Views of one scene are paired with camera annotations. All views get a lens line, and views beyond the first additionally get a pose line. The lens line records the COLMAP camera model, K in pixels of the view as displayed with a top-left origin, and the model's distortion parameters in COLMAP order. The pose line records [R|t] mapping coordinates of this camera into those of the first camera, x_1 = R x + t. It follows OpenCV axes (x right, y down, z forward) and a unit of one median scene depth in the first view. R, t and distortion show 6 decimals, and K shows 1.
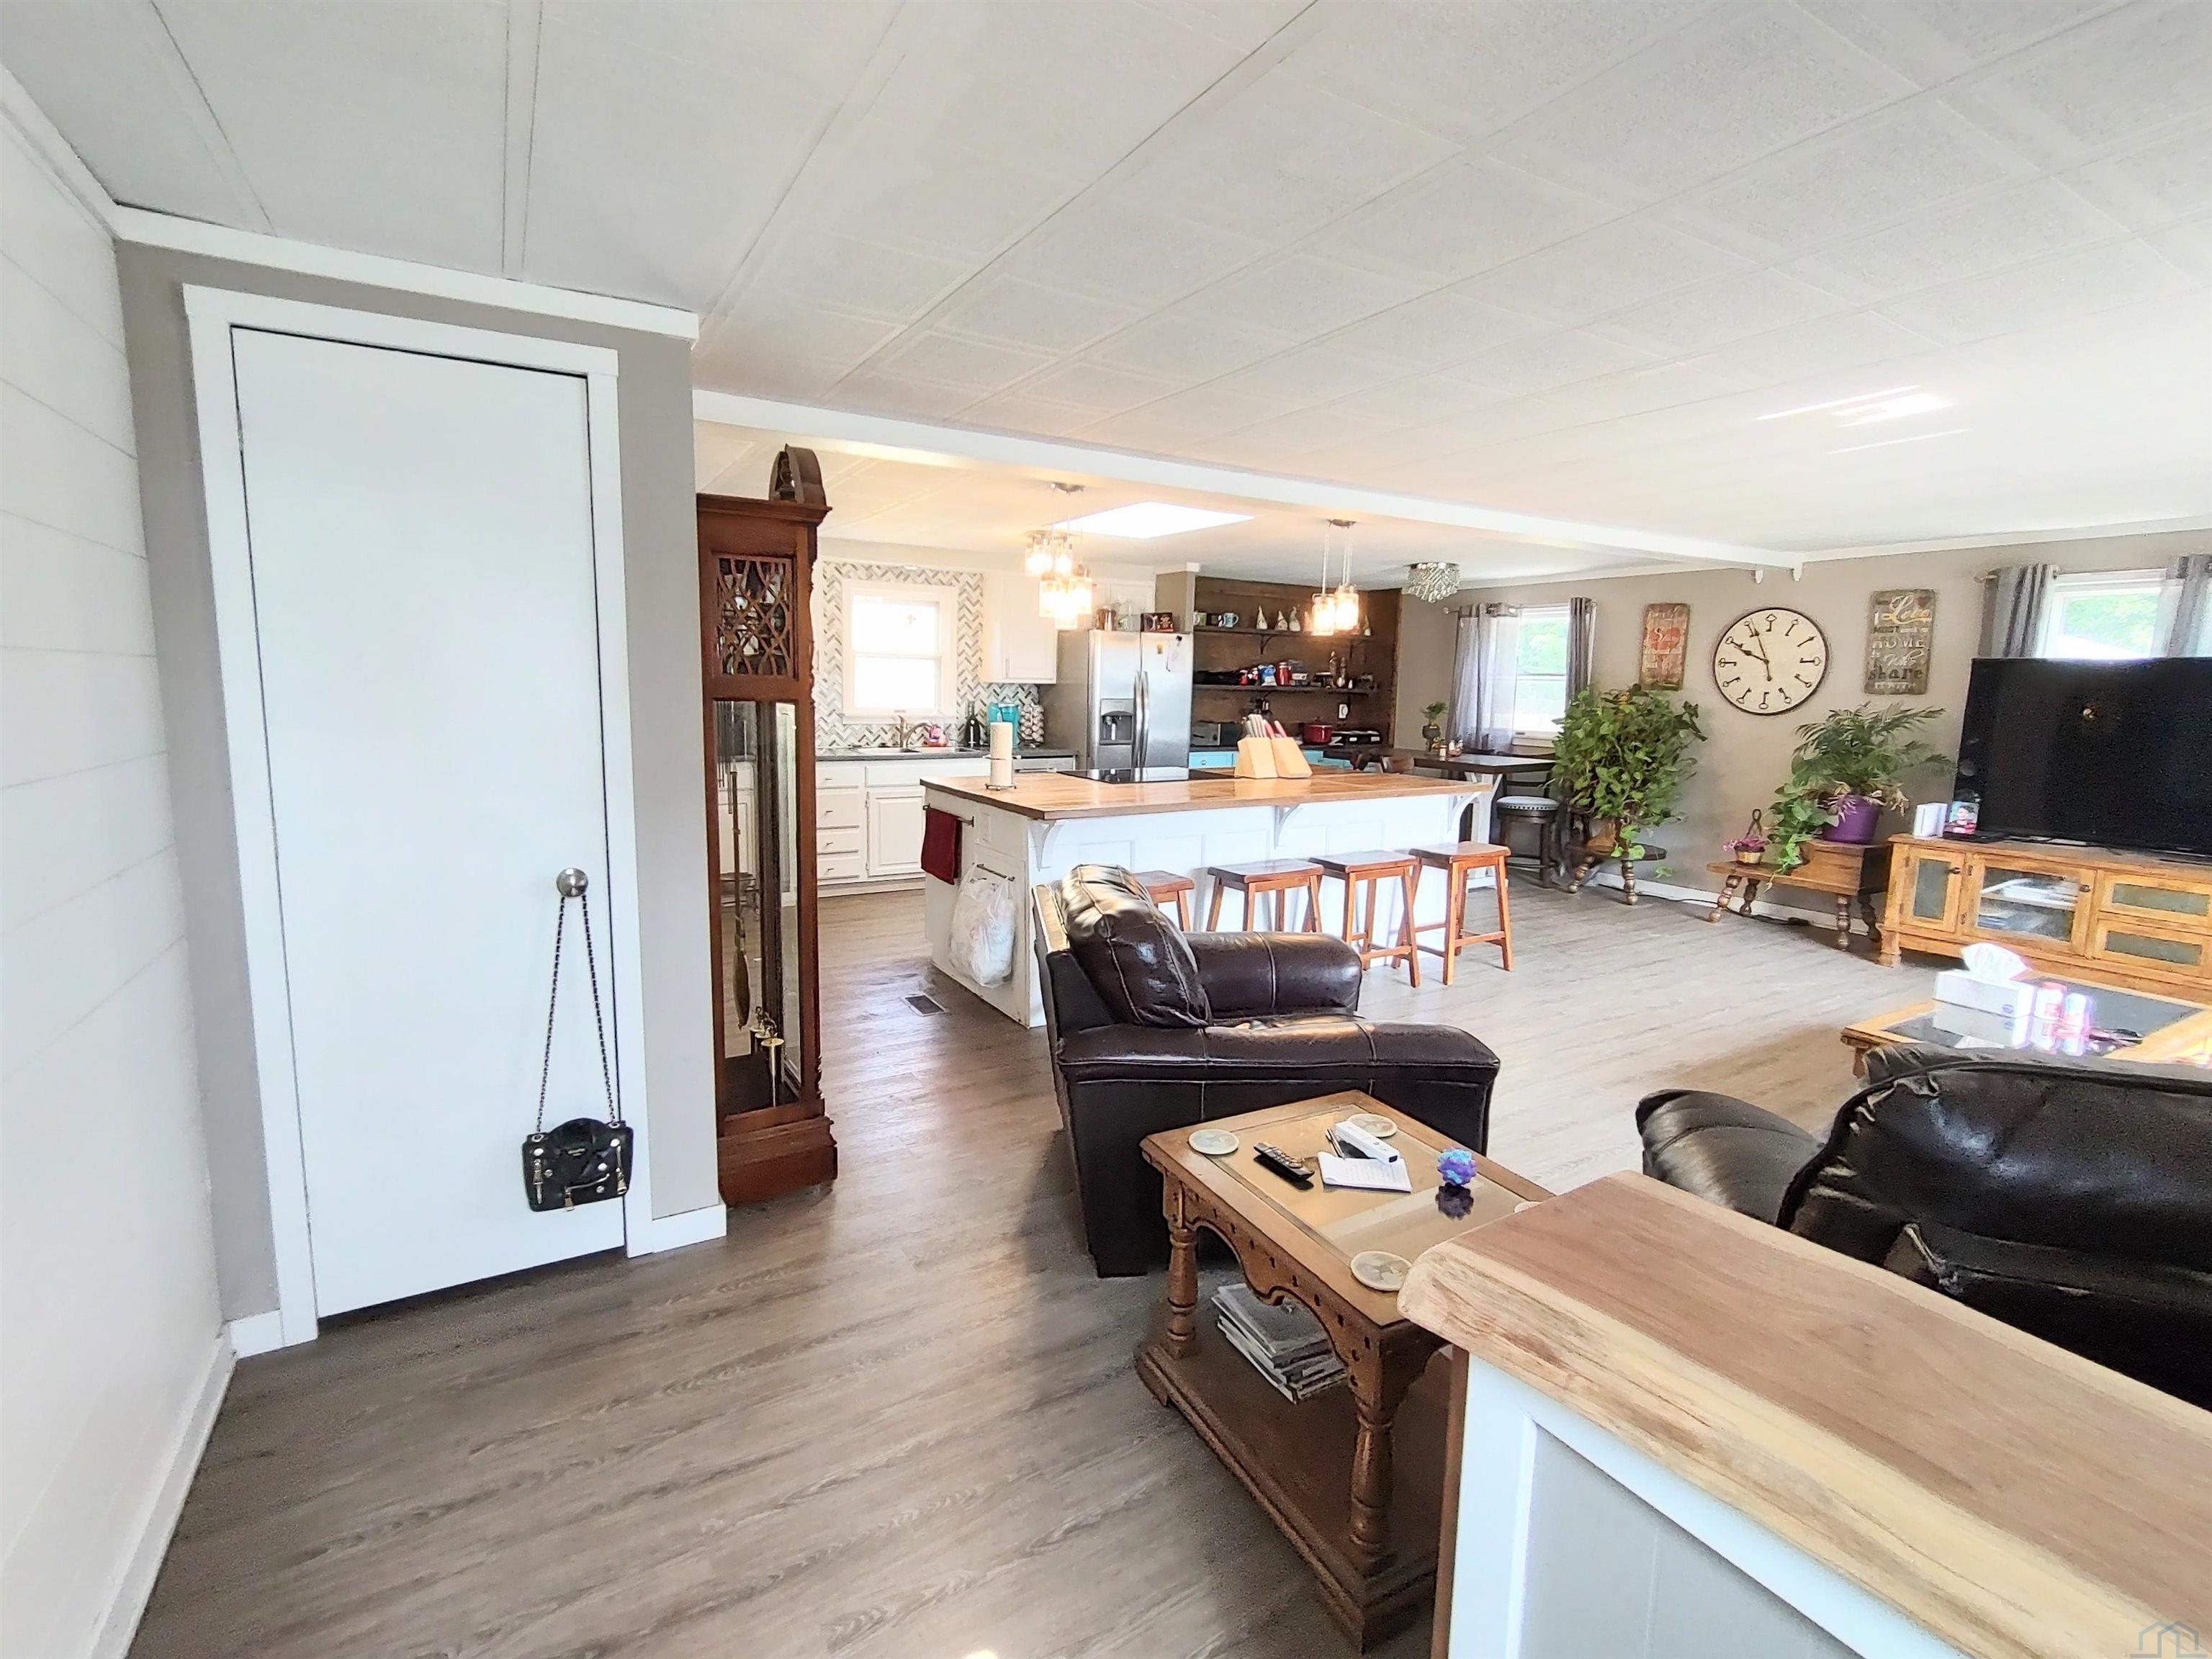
lens RADIAL K [[1007.2, 0, 1102.8], [0, 1007.2, 834.0], [0, 0, 1]] dist [-0.004521, 0.000962]
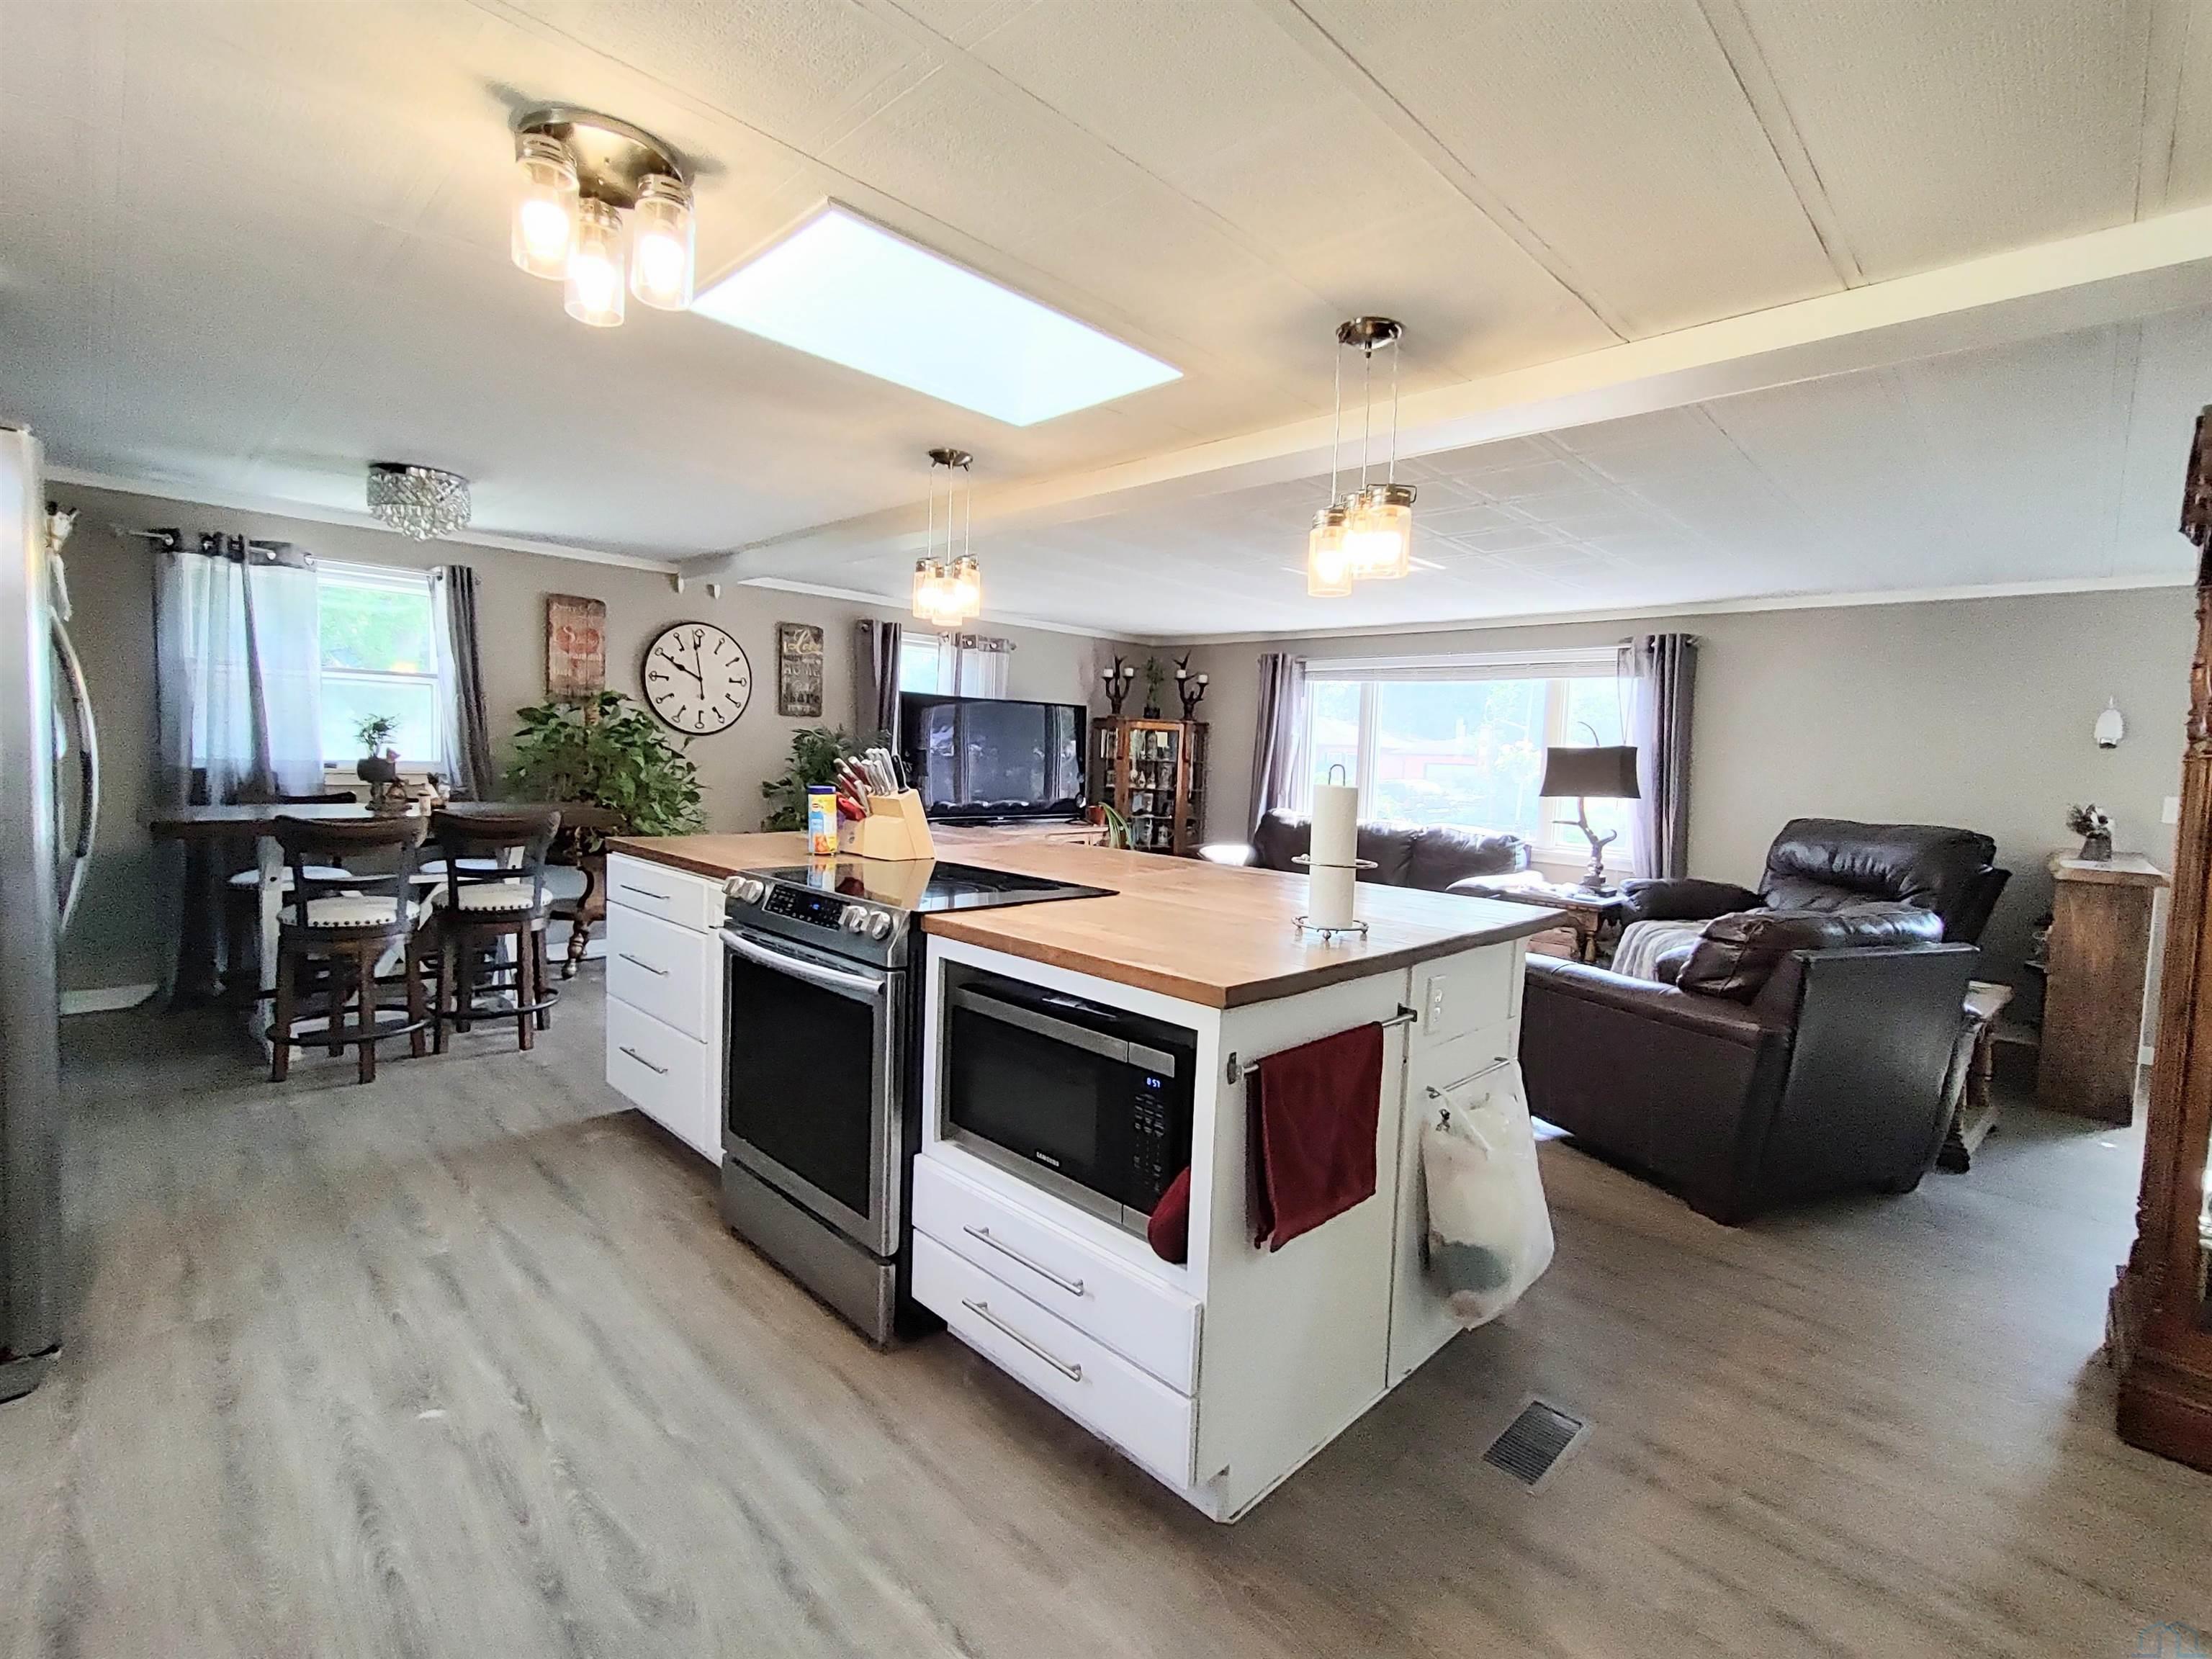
lens RADIAL K [[1007.2, 0, 1098.3], [0, 1007.2, 813.9], [0, 0, 1]] dist [-0.004521, 0.000962]
pose [[-0.245878, -0.087498, 0.965344, -0.332528], [0.105255, 0.987618, 0.116326, -0.106348], [-0.963569, 0.130209, -0.233624, 0.800744]]
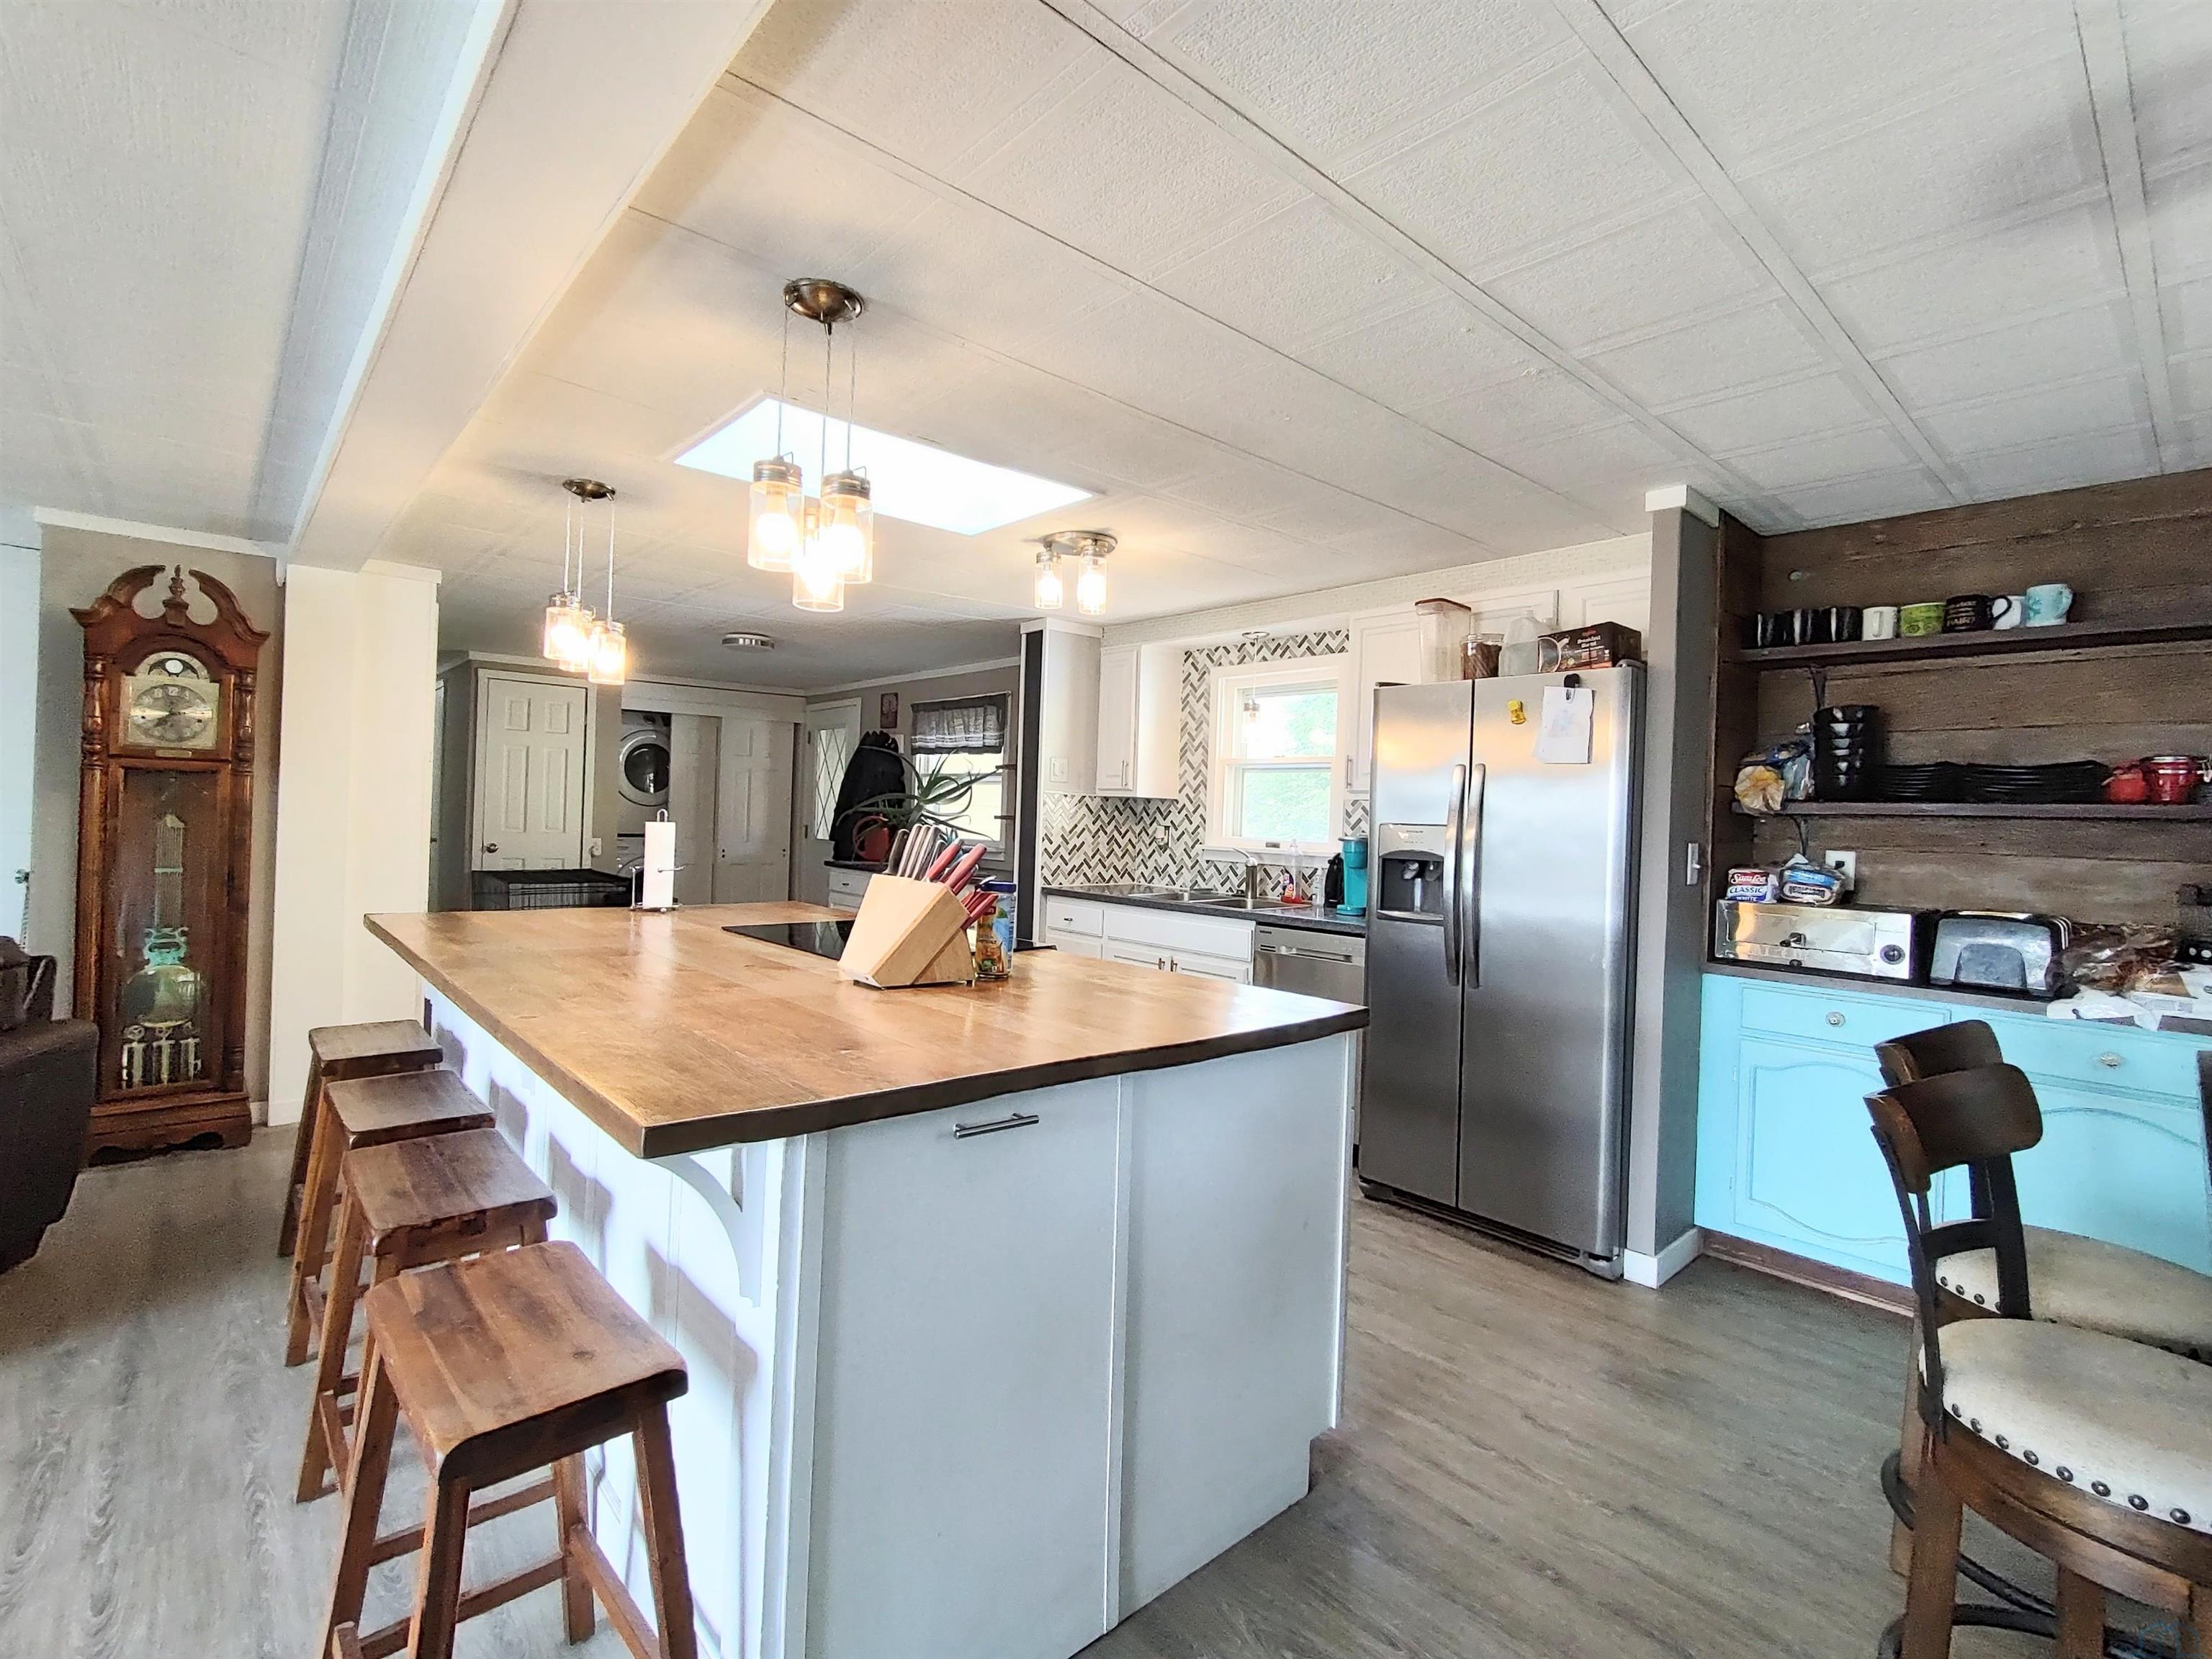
lens RADIAL K [[1007.2, 0, 1108.7], [0, 1007.2, 814.9], [0, 0, 1]] dist [-0.004521, 0.000962]
pose [[0.204791, -0.014339, -0.978701, 0.451153], [-0.170167, 0.984145, -0.050026, -0.092099], [0.963900, 0.176788, 0.199104, 0.776426]]
